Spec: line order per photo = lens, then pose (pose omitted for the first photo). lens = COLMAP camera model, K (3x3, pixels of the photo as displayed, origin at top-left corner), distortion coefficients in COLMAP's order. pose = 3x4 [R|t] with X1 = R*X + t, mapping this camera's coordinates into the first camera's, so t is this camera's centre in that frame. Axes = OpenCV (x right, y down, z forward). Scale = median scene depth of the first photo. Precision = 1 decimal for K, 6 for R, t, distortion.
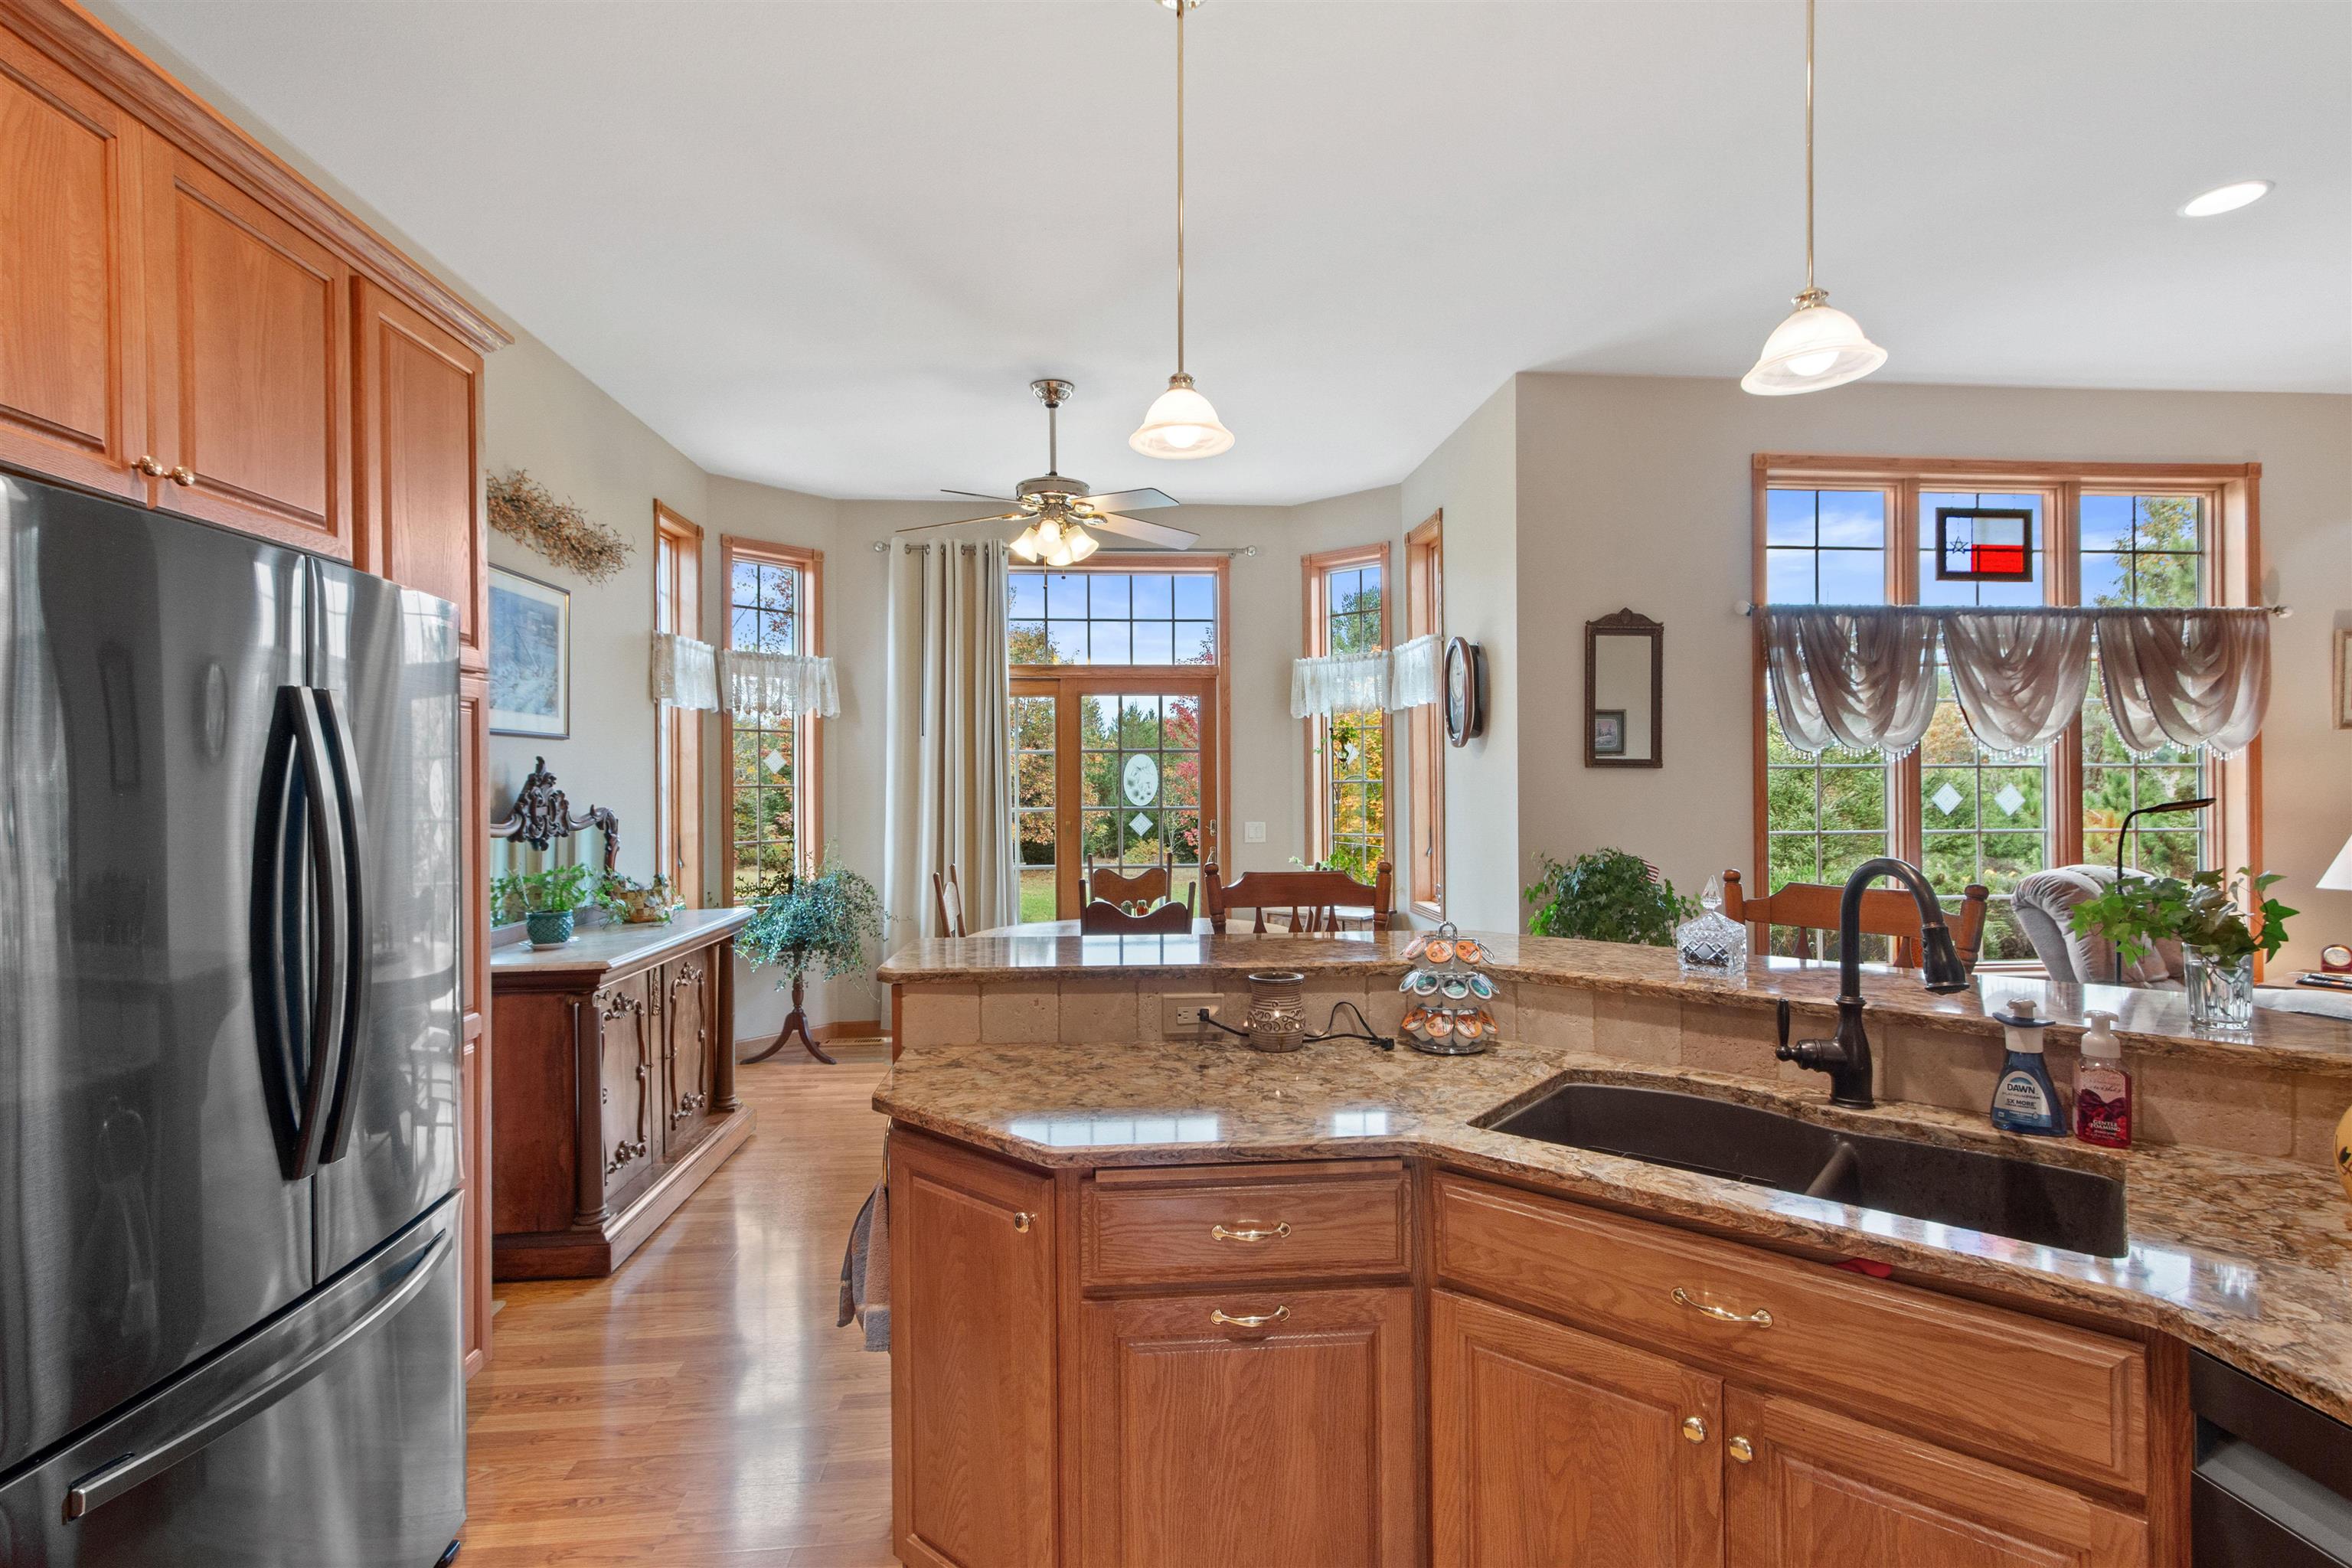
lens RADIAL K [[1079.9, 0, 1180.9], [0, 1079.9, 786.3], [0, 0, 1]] dist [0.006228, 0.001491]
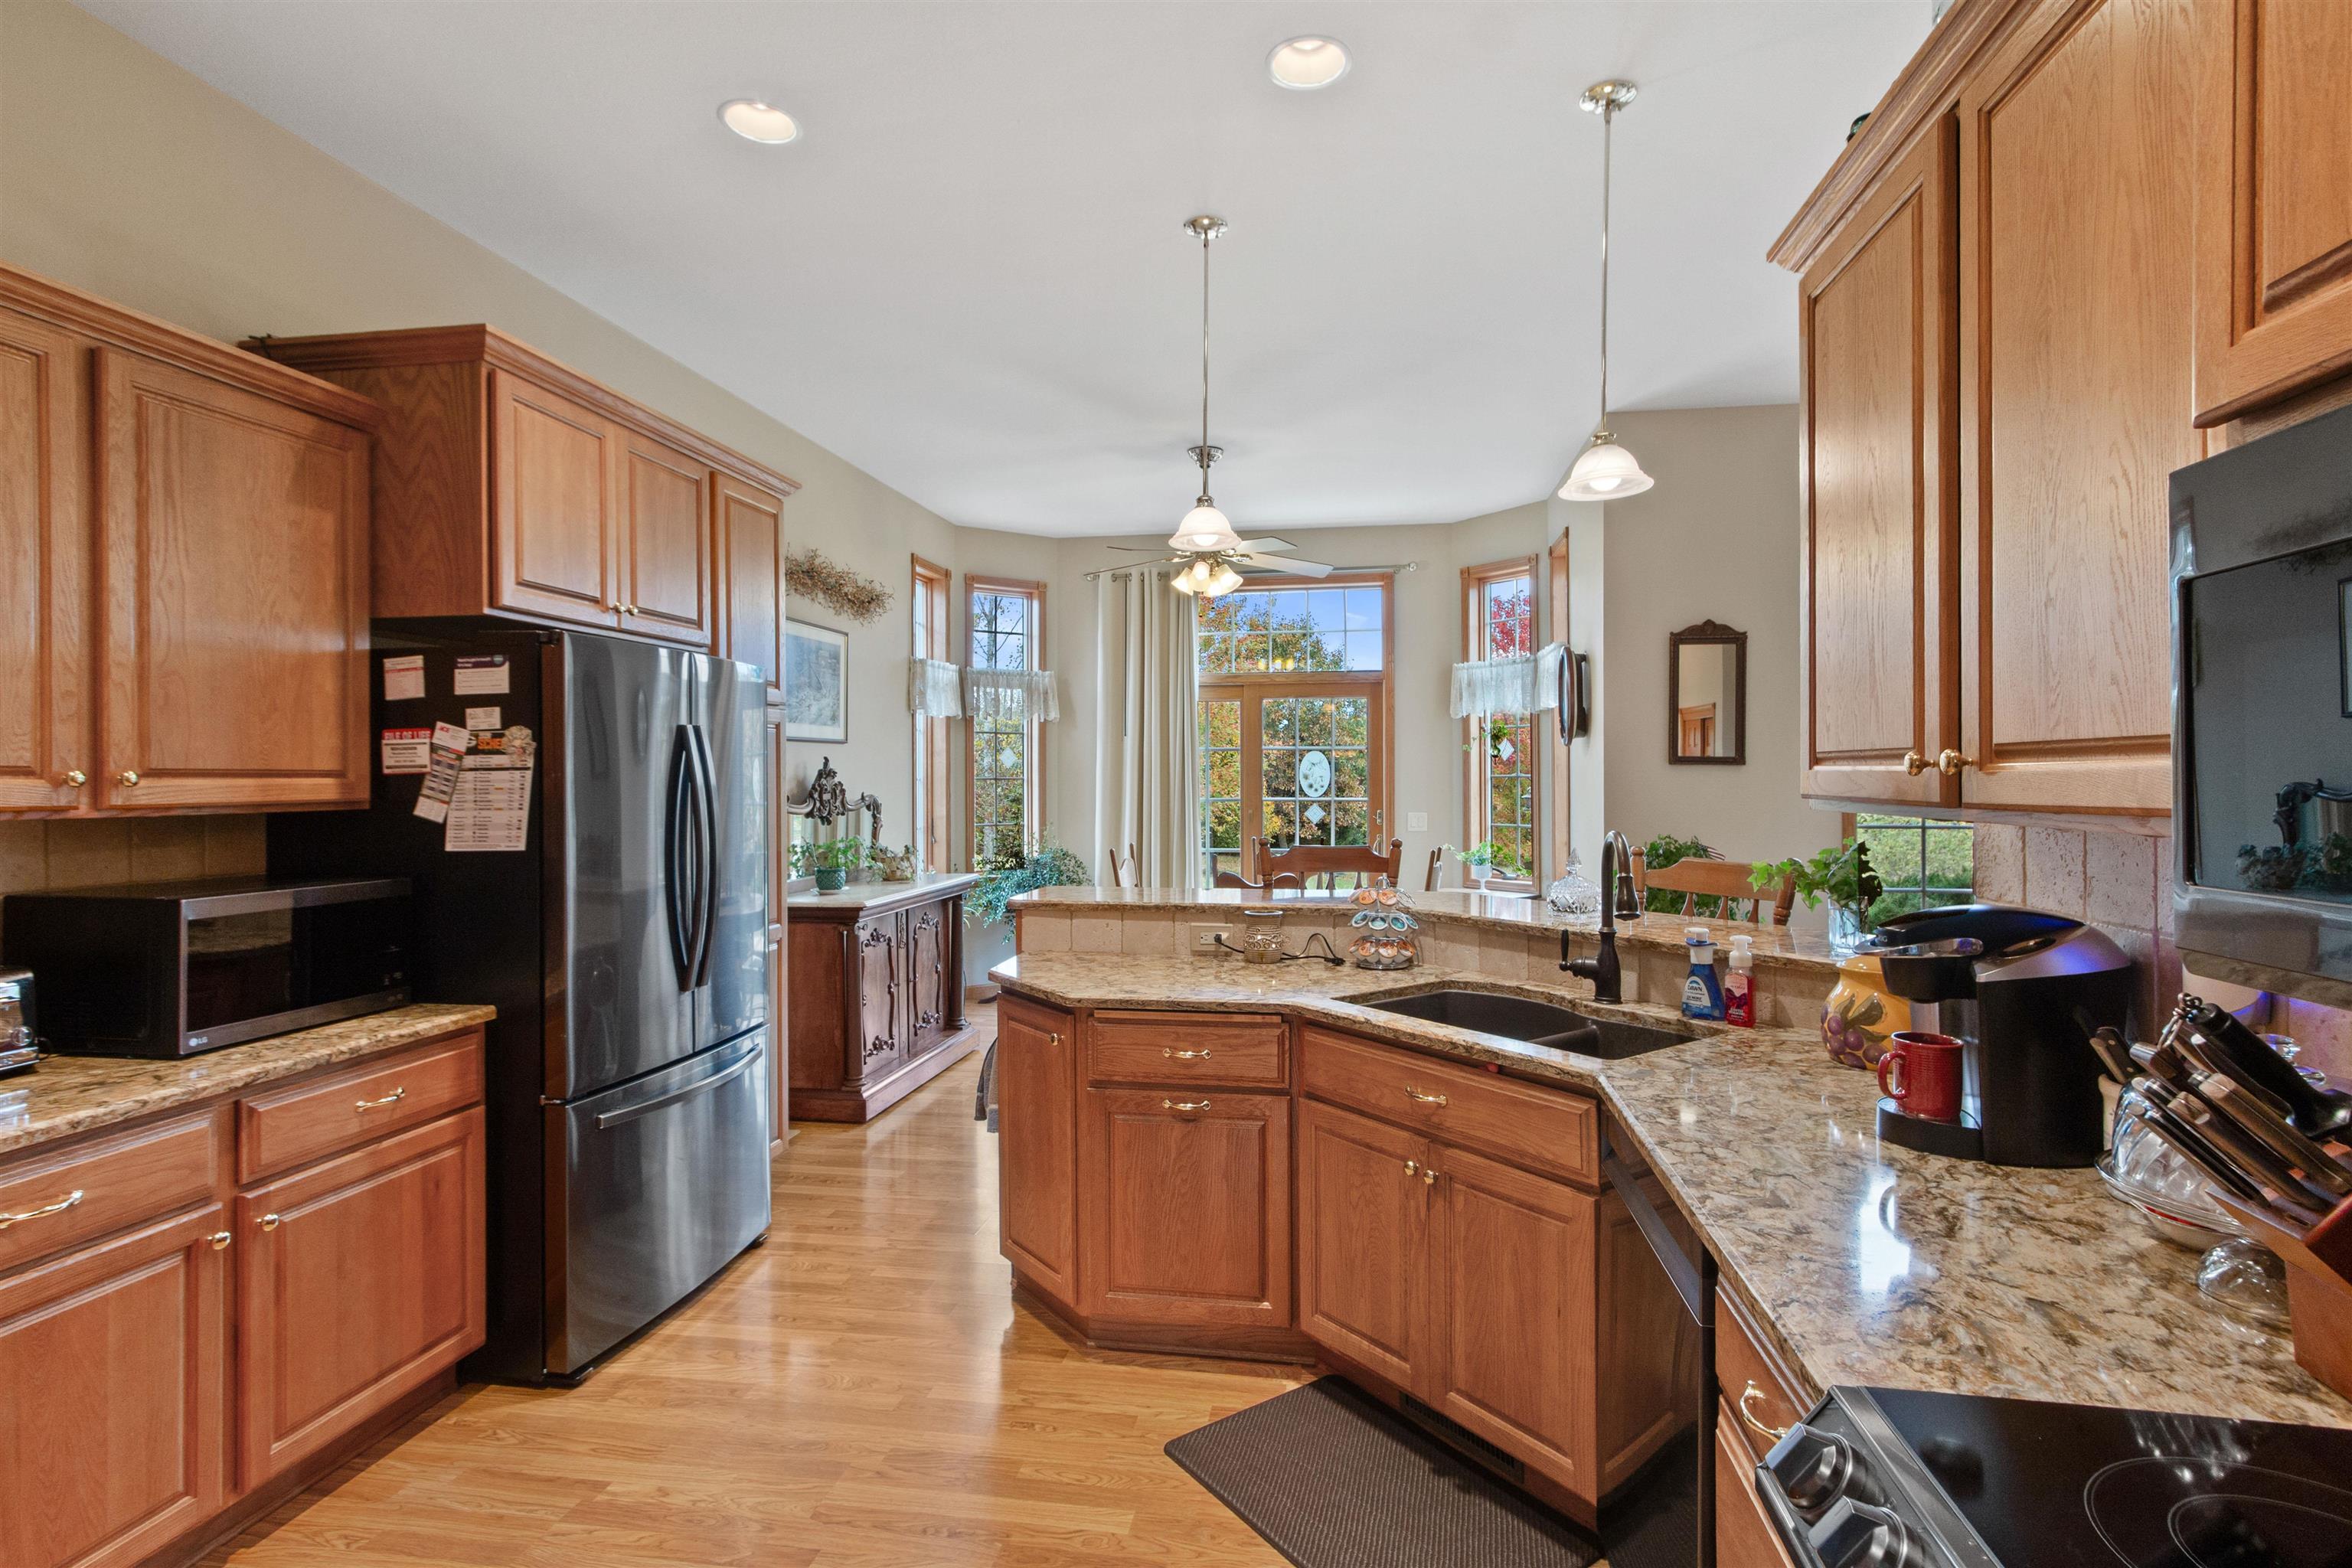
lens RADIAL K [[1079.9, 0, 1174.6], [0, 1079.9, 785.7], [0, 0, 1]] dist [0.006228, 0.001491]
pose [[0.970540, 0.004733, -0.240894, 0.244213], [-0.003181, 0.999972, 0.006831, -0.002380], [0.240919, -0.005864, 0.970527, -0.327289]]
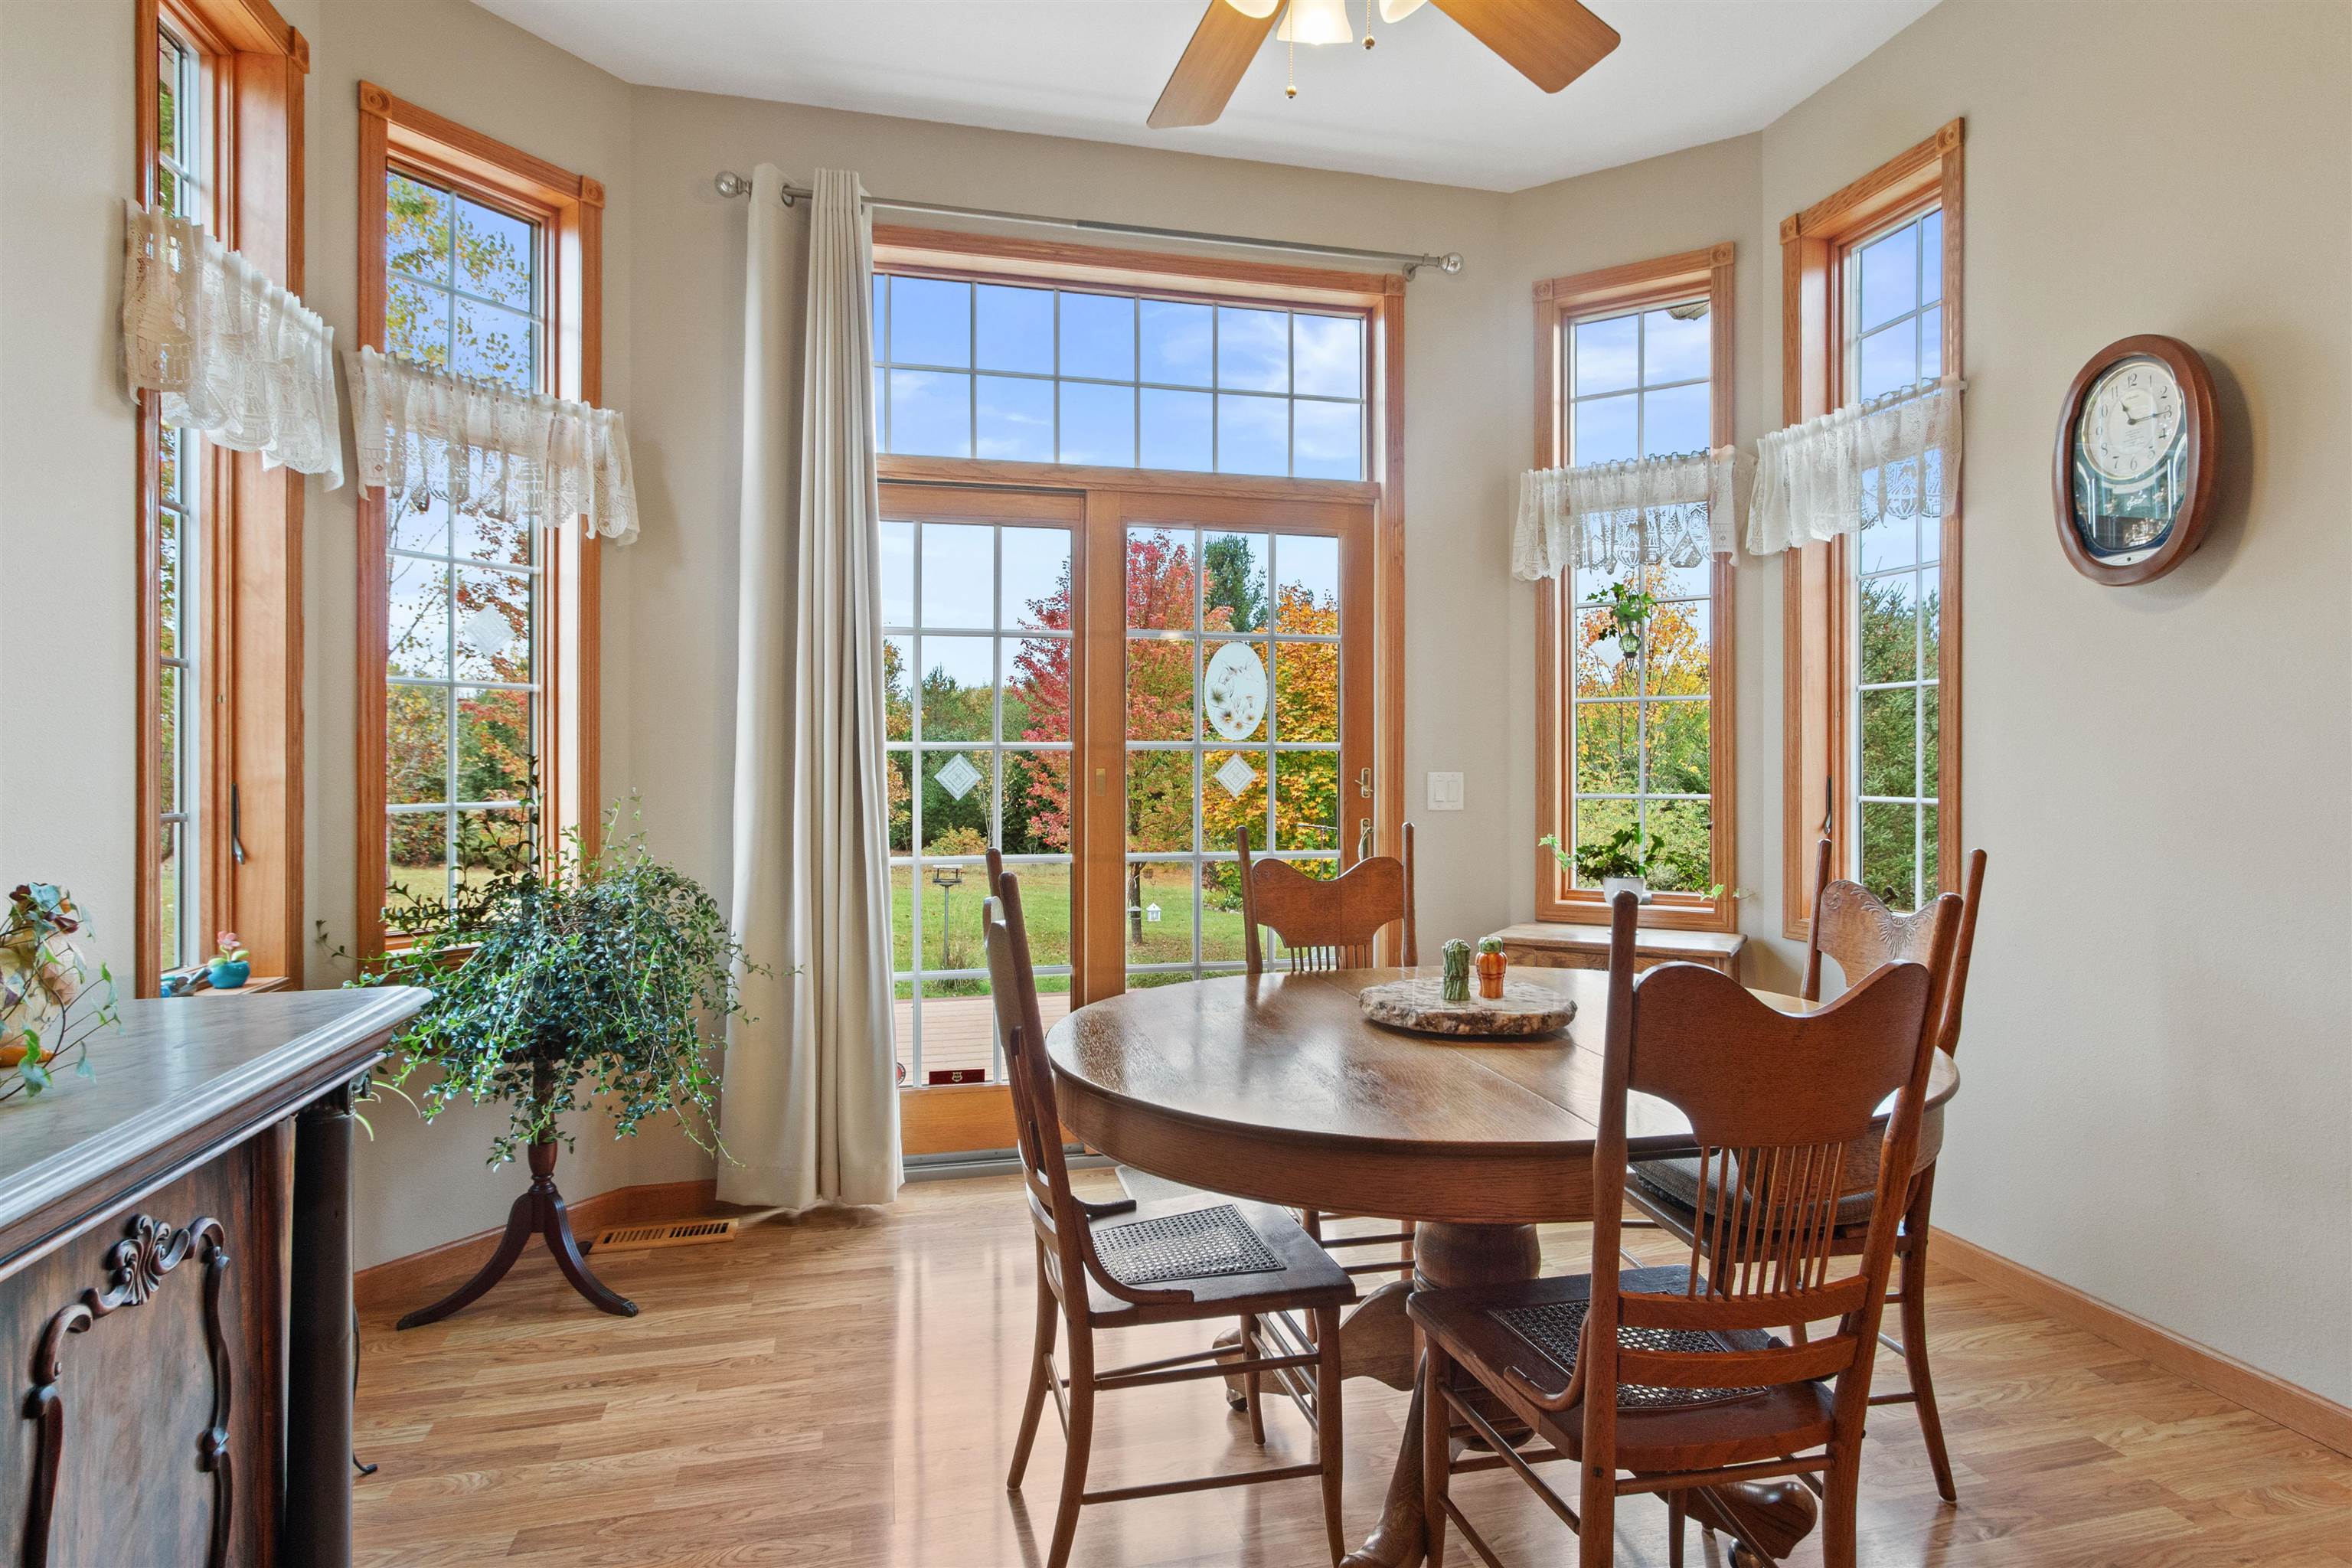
lens RADIAL K [[1217.4, 0, 1180.1], [0, 1217.4, 770.3], [0, 0, 1]] dist [-0.001233, -0.000025]
pose [[0.987059, 0.006000, 0.160248, -0.419576], [-0.006218, 0.999980, 0.000862, 0.084956], [-0.160240, -0.001847, 0.987076, 1.103616]]
